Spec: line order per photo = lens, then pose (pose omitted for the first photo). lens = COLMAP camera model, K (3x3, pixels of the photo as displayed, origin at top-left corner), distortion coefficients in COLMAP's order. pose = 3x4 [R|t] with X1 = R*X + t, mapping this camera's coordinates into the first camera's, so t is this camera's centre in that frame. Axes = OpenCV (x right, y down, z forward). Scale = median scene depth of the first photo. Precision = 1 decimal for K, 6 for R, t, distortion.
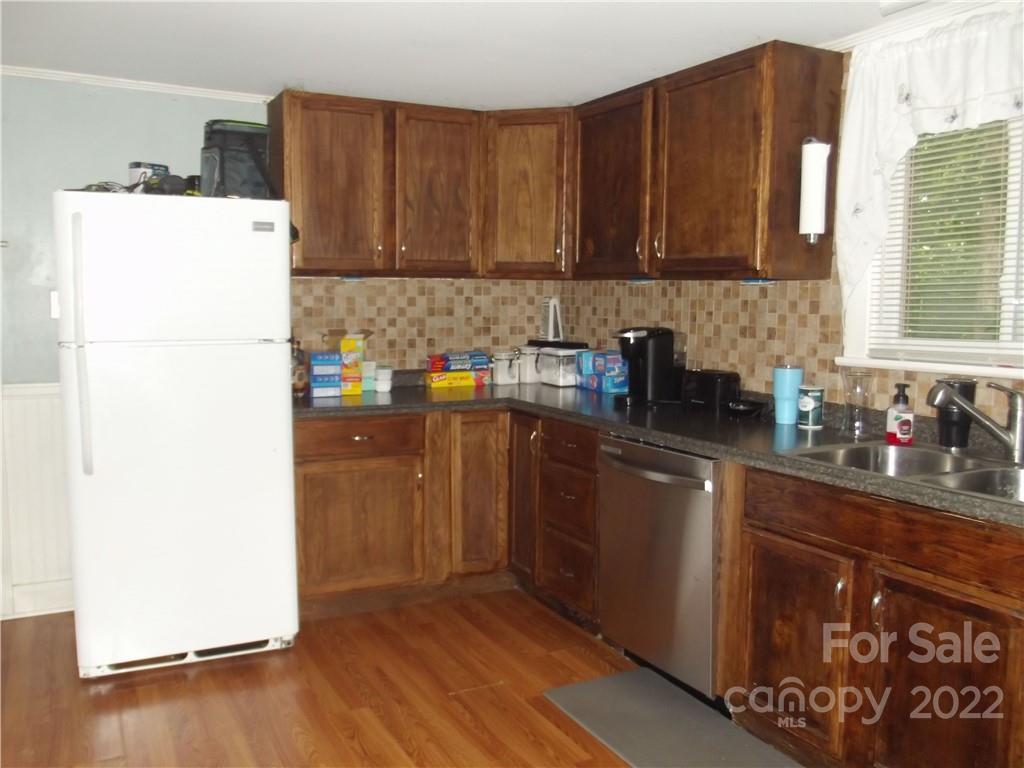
lens RADIAL K [[878.6, 0, 510.2], [0, 878.6, 388.5], [0, 0, 1]] dist [-0.067607, 0.000474]
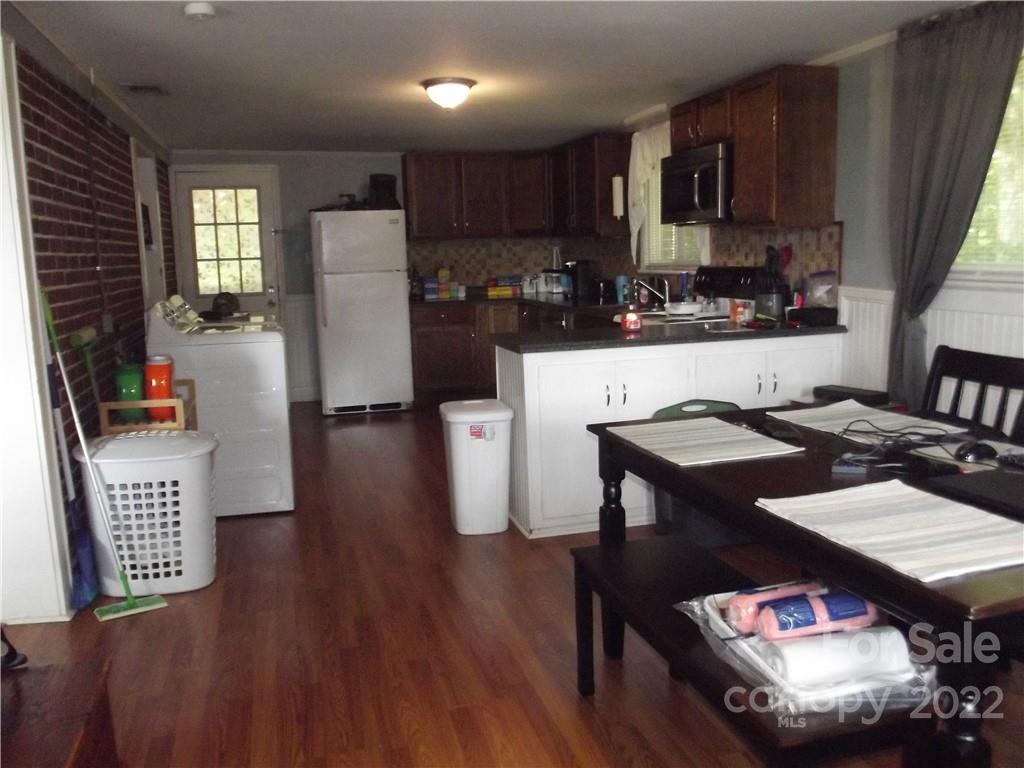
lens RADIAL K [[878.6, 0, 513.0], [0, 878.6, 382.6], [0, 0, 1]] dist [-0.067607, 0.000474]
pose [[0.975488, -0.002080, -0.220045, 0.400848], [0.014283, 0.998445, 0.053878, 0.090756], [0.219591, -0.055700, 0.974001, -0.912112]]
